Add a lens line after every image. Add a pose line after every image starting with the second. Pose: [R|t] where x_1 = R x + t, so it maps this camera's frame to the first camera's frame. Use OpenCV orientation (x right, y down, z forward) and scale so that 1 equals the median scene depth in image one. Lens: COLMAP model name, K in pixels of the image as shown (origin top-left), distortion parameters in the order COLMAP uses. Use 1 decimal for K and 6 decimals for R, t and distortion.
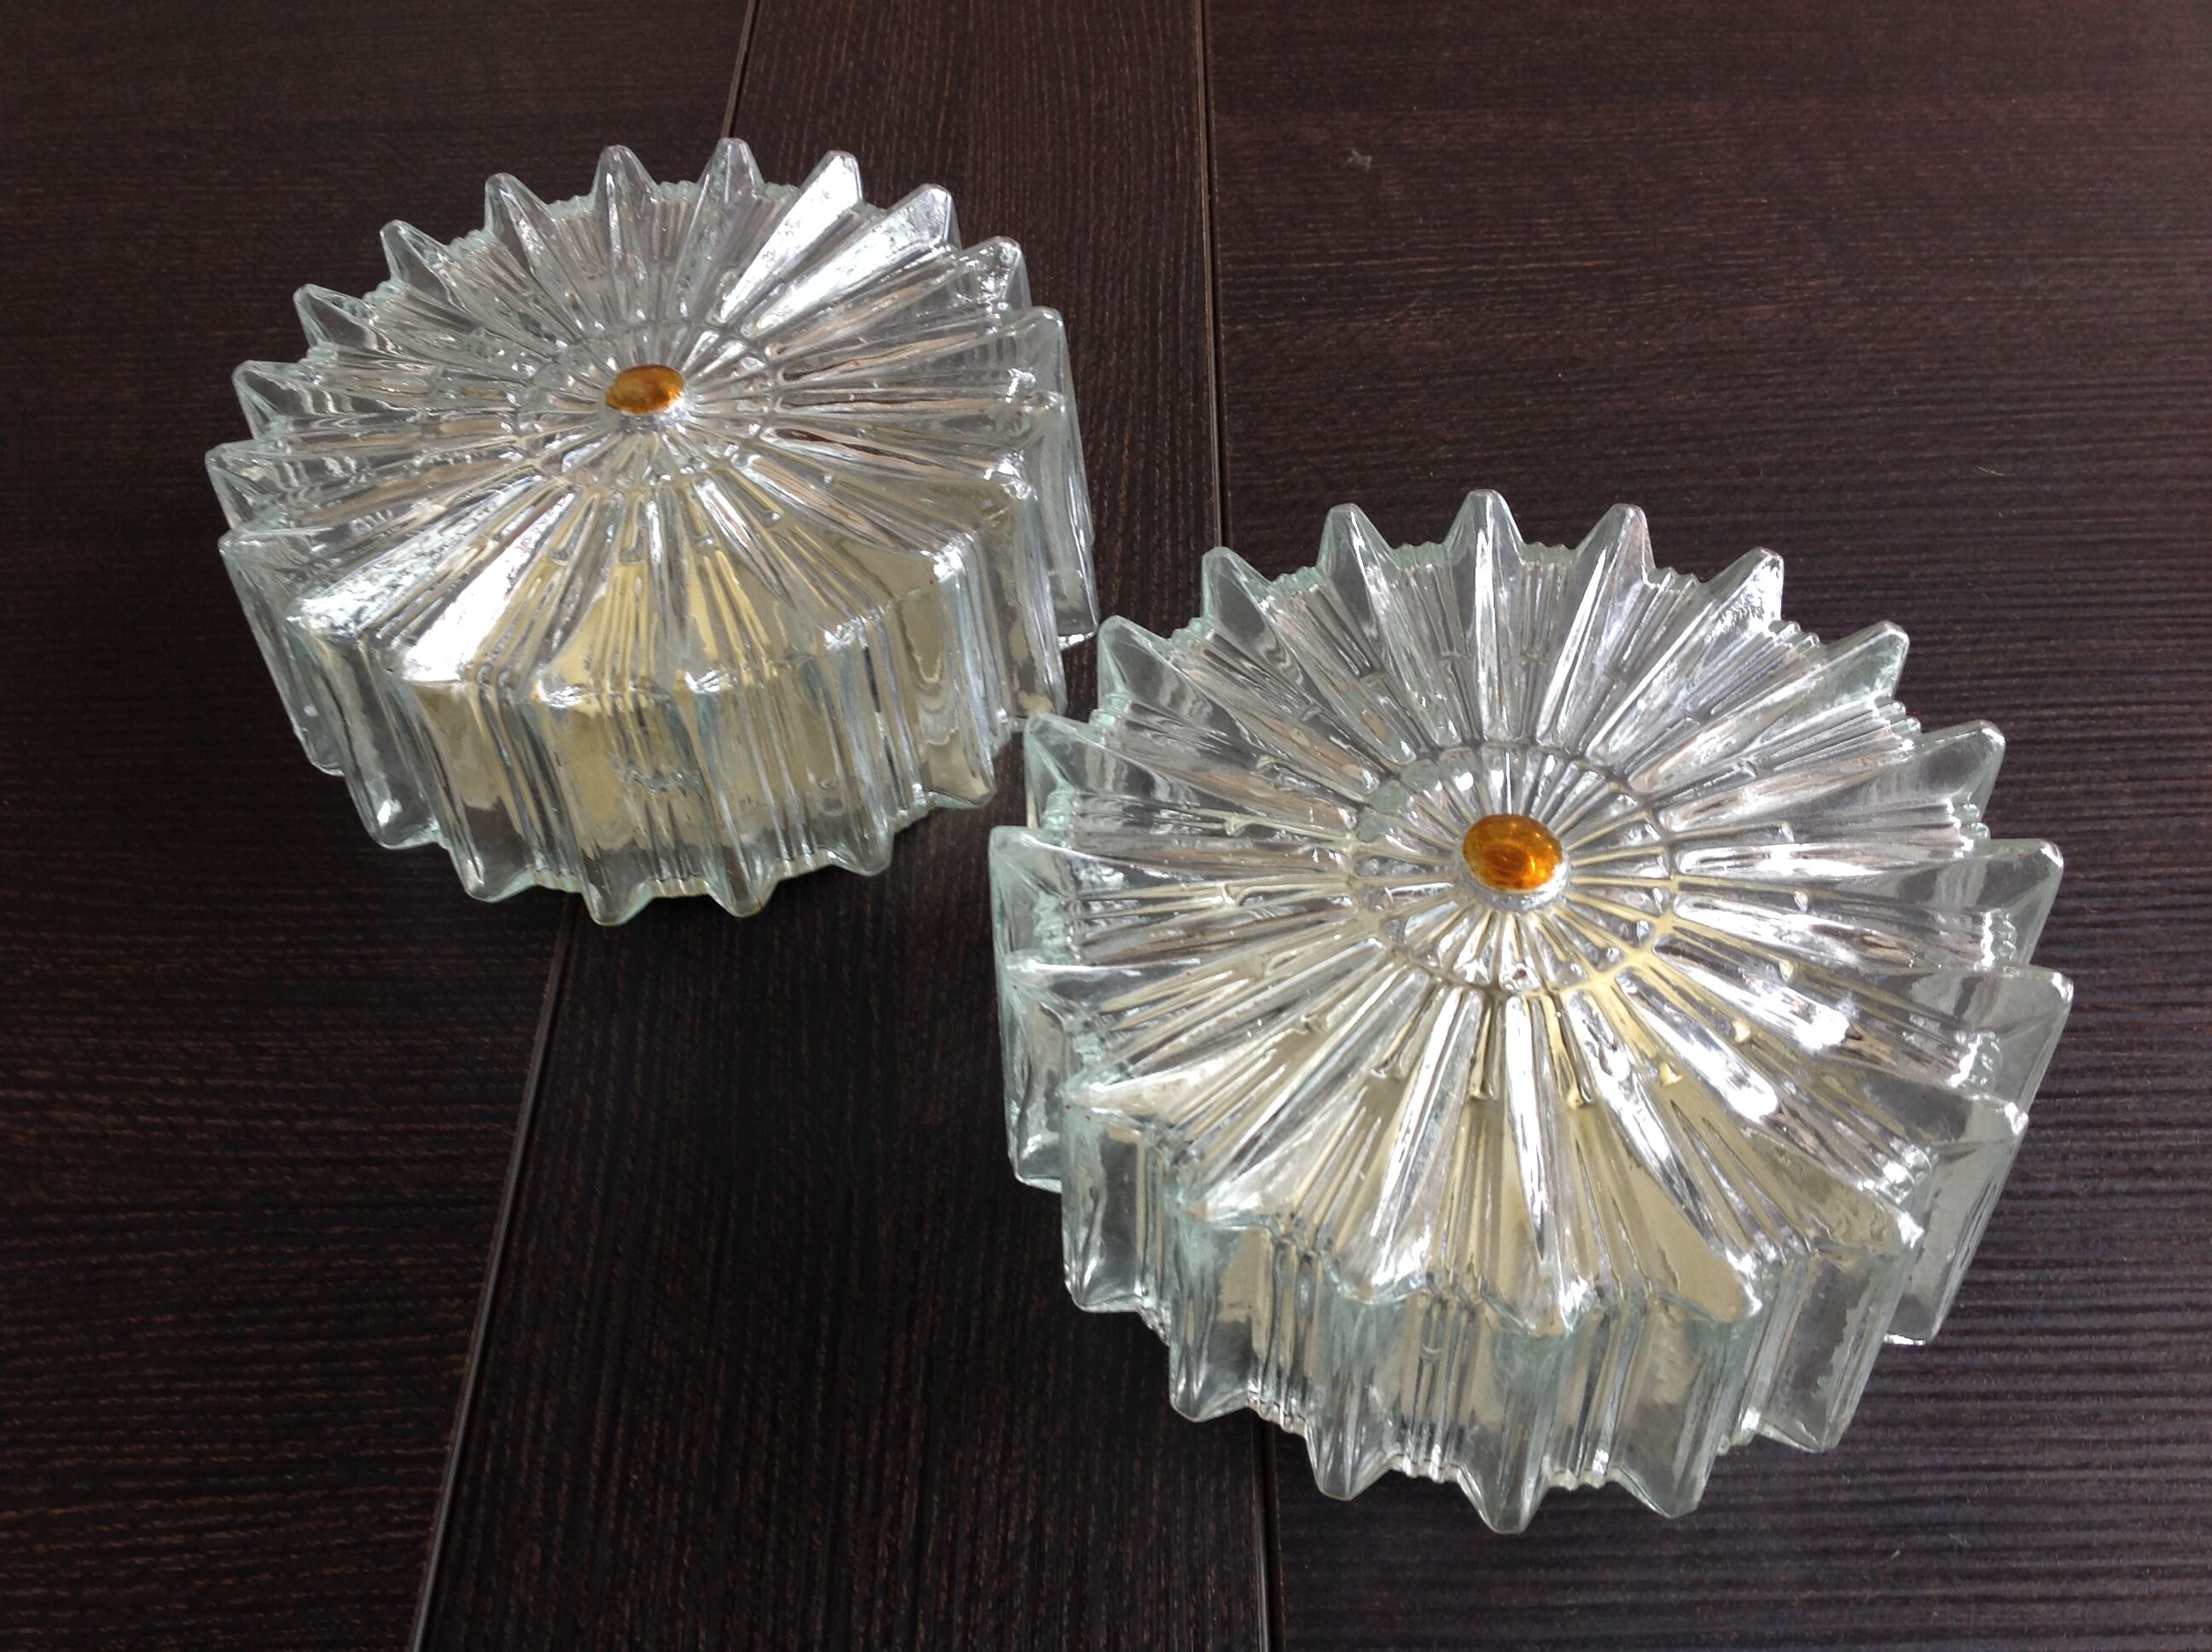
lens RADIAL K [[2232.8, 0, 1107.7], [0, 2232.8, 836.2], [0, 0, 1]] dist [0.077022, -0.210937]
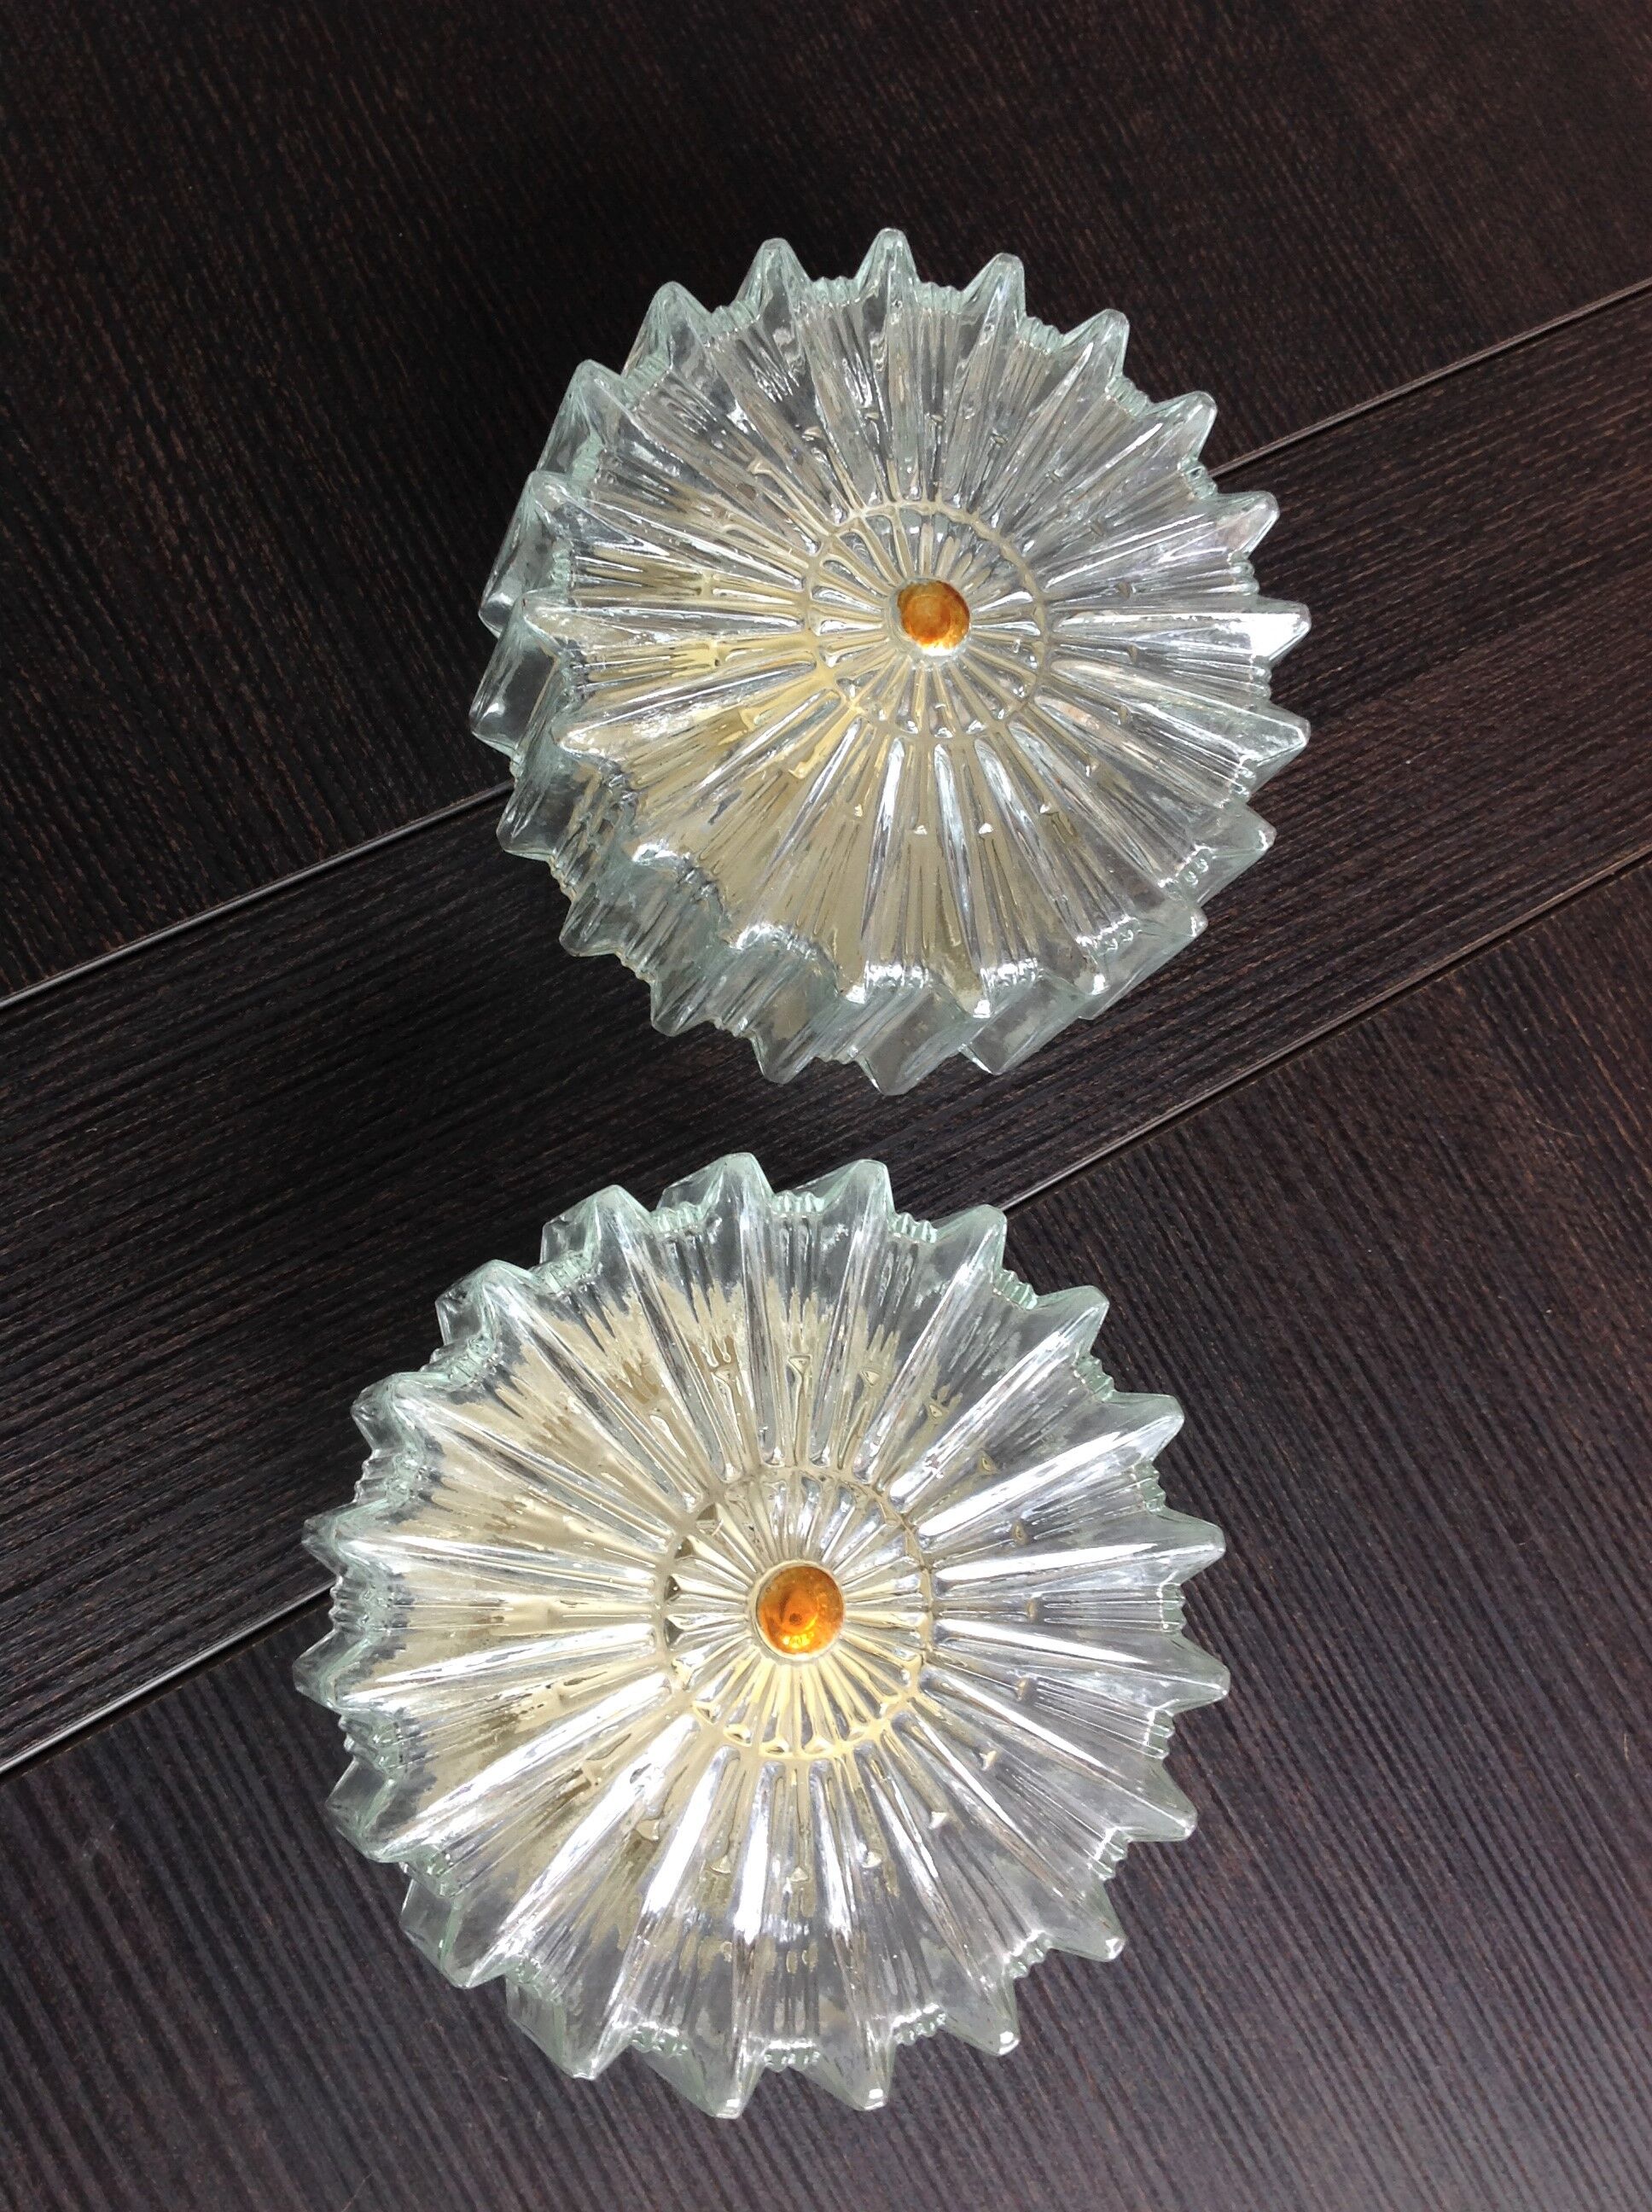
lens RADIAL K [[2199.4, 0, 826.0], [0, 2199.4, 1106.0], [0, 0, 1]] dist [0.145393, -0.377824]
pose [[0.469488, 0.882923, -0.005344, -0.026298], [-0.819502, 0.438001, 0.369556, -0.443357], [0.328630, -0.169123, 0.929193, 0.011020]]
